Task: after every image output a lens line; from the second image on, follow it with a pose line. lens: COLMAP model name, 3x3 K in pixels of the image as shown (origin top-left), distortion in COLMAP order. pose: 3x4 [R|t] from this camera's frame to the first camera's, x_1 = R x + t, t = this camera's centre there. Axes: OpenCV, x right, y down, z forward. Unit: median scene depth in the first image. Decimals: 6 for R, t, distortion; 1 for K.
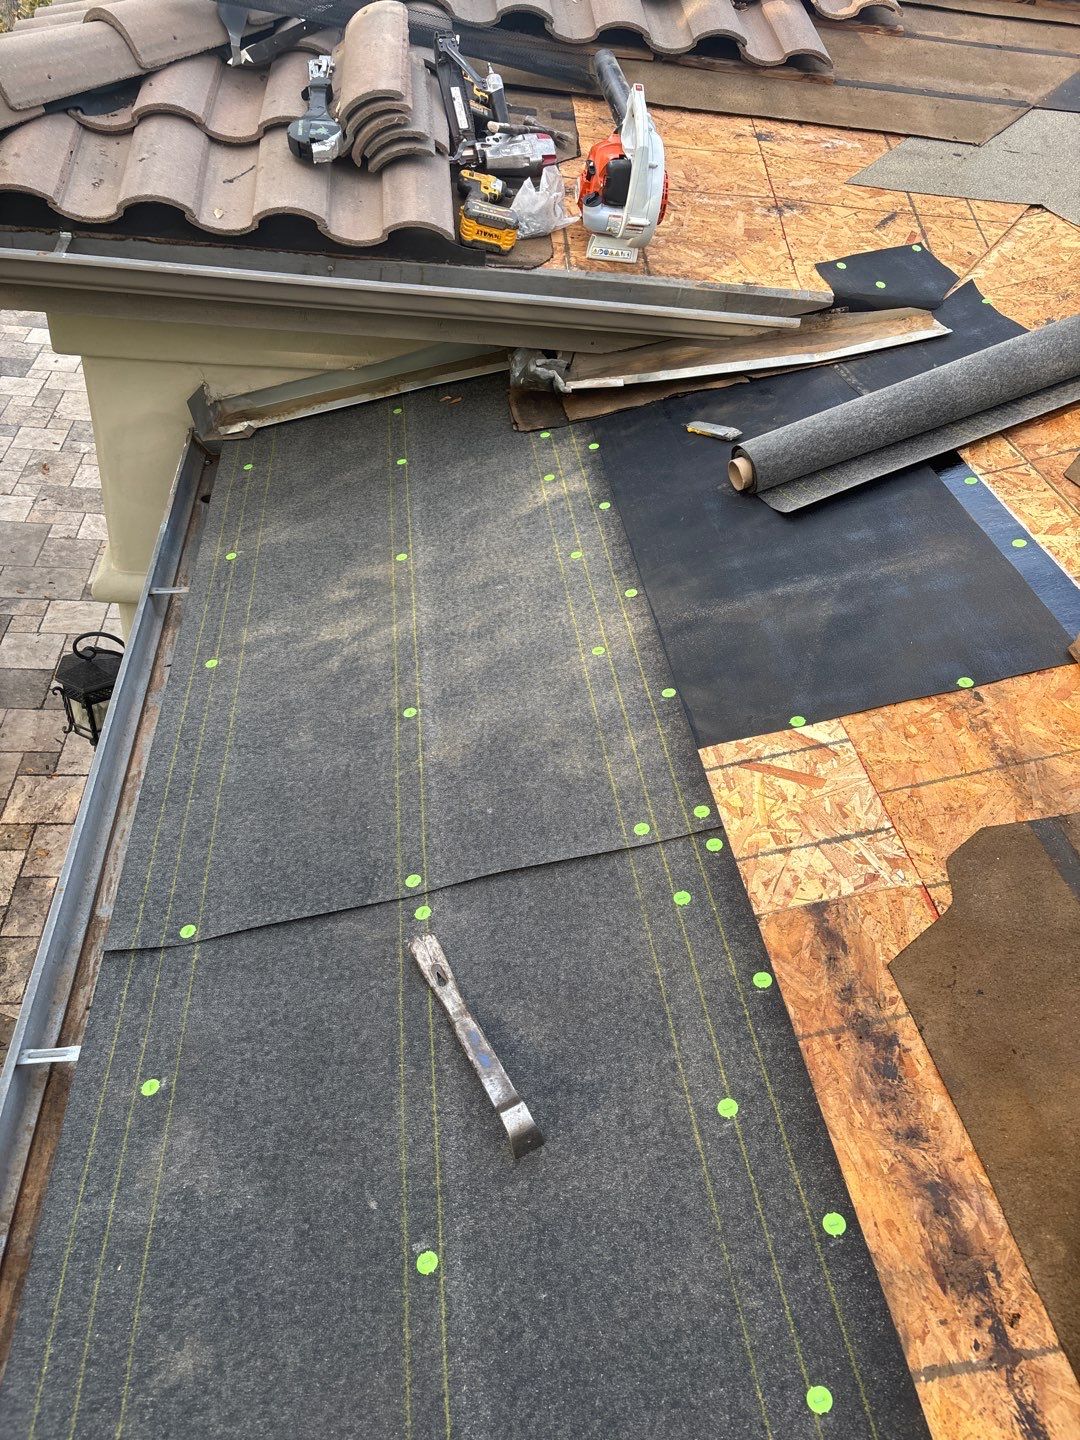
lens RADIAL K [[1049.3, 0, 540.0], [0, 1049.3, 720.0], [0, 0, 1]] dist [0.059100, -0.088283]
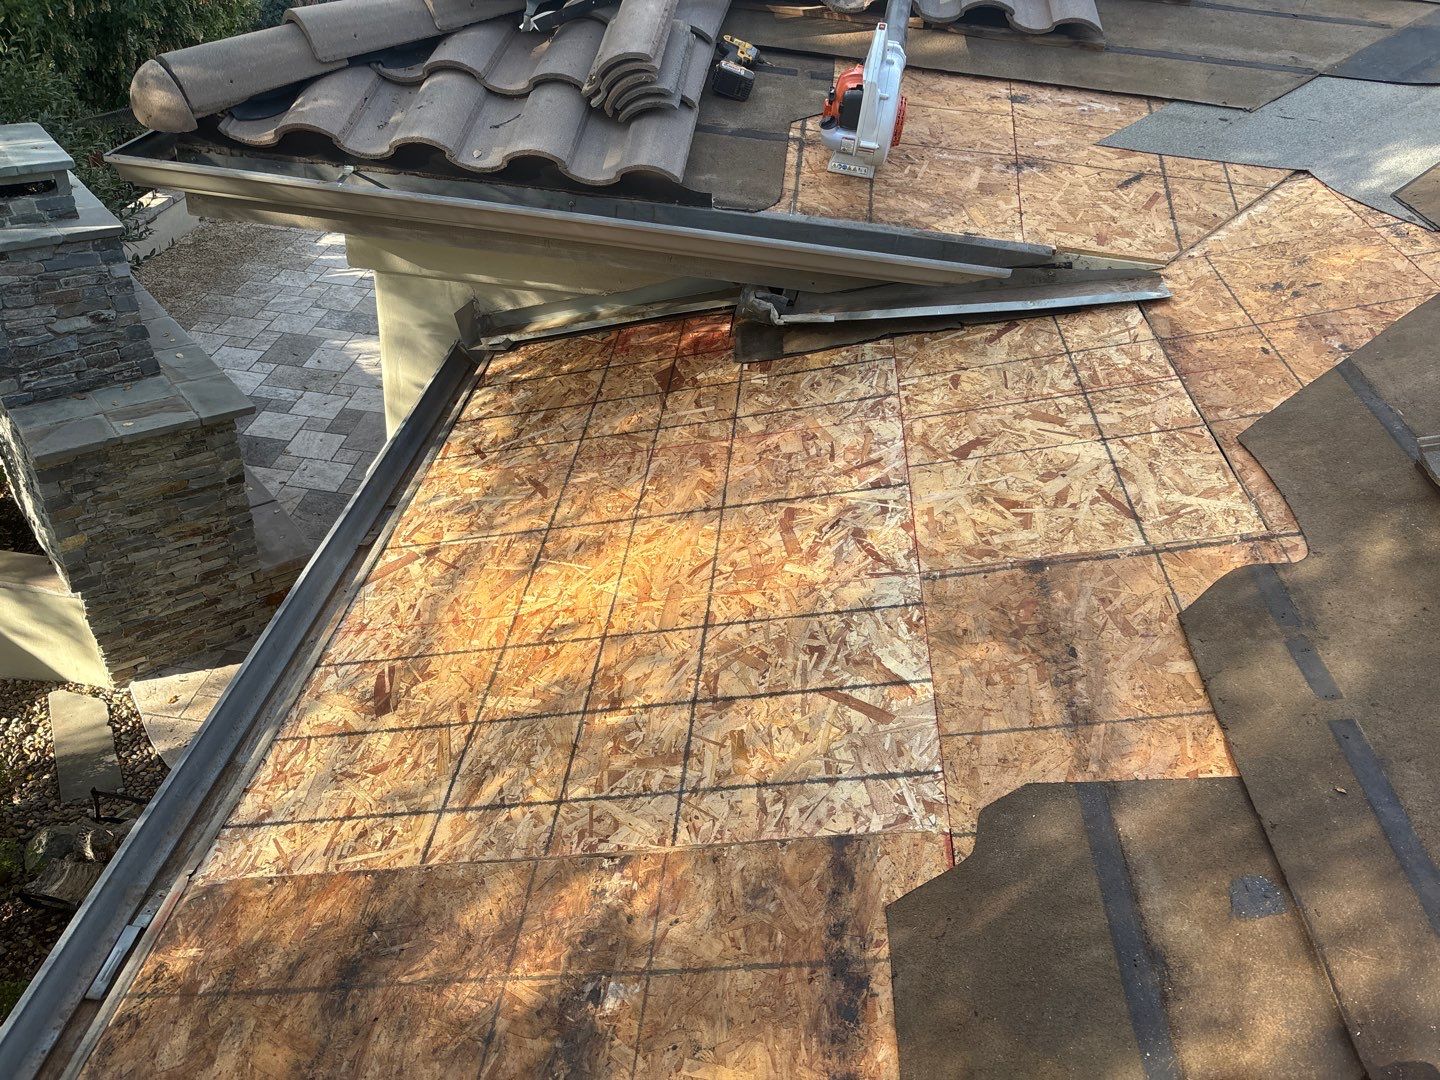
lens RADIAL K [[1045.8, 0, 720.0], [0, 1045.8, 540.0], [0, 0, 1]] dist [-0.000152, -0.009561]
pose [[0.978492, 0.098022, -0.181508, 0.198482], [-0.114795, 0.989805, -0.084312, -0.004262], [0.171394, 0.103335, 0.979768, -0.009891]]
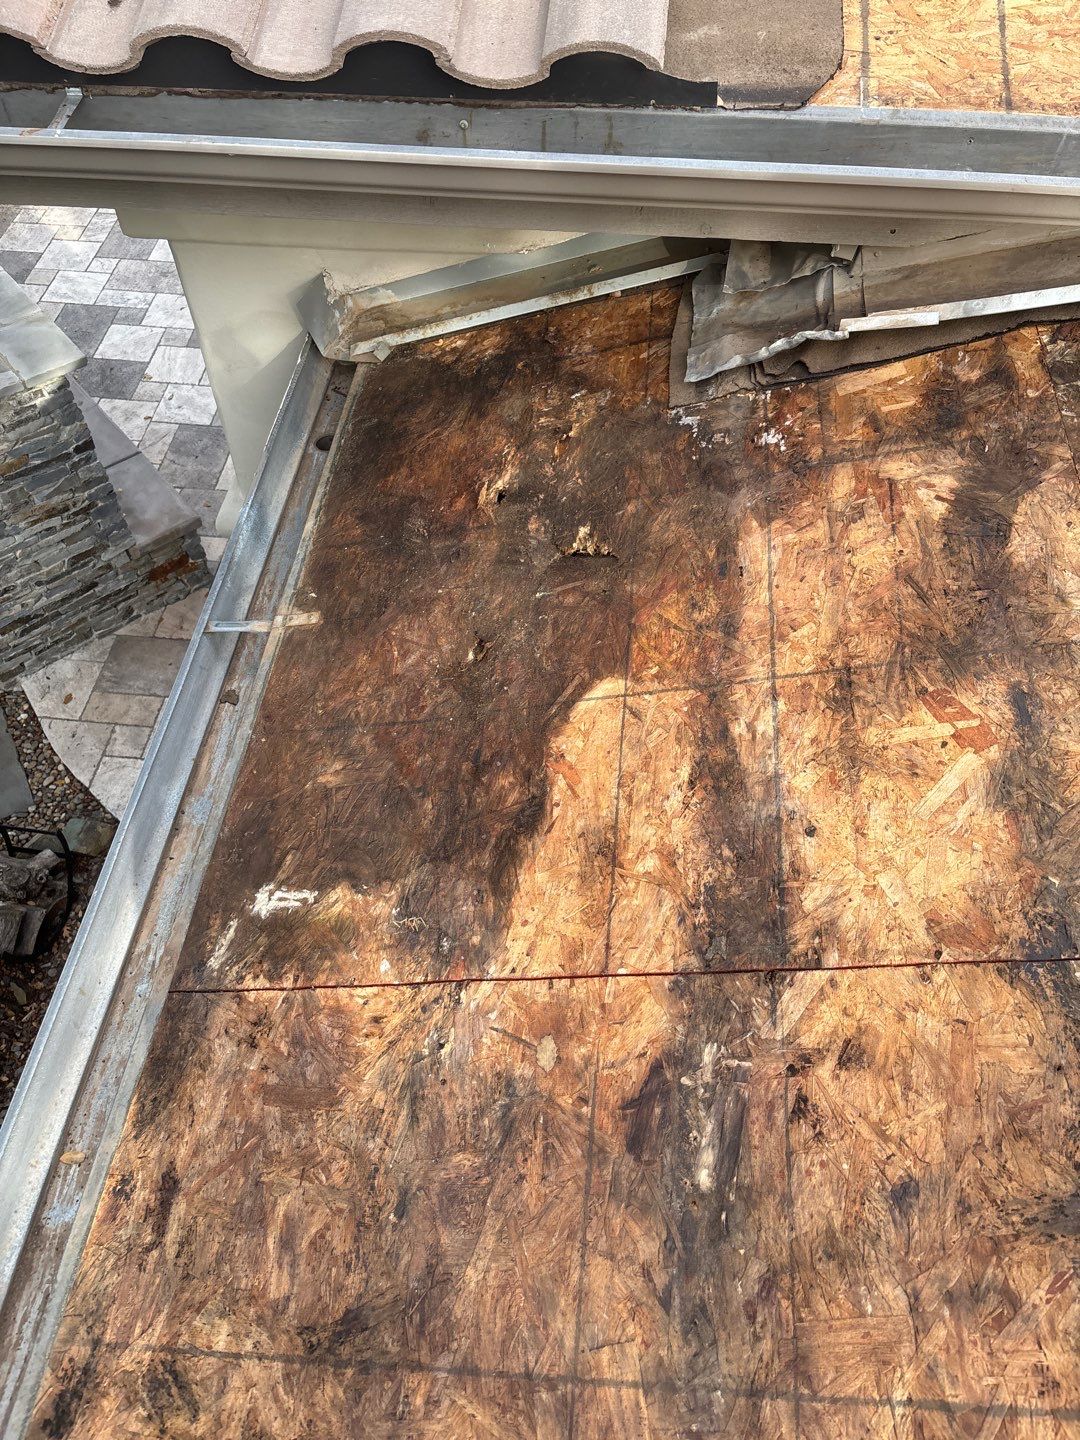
lens RADIAL K [[1045.8, 0, 561.5], [0, 1045.8, 693.5], [0, 0, 1]] dist [-0.000152, -0.009561]
pose [[0.969200, 0.099636, -0.225221, 0.030902], [-0.046566, 0.972151, 0.229682, -0.261071], [0.241834, -0.212121, 0.946848, 0.385042]]
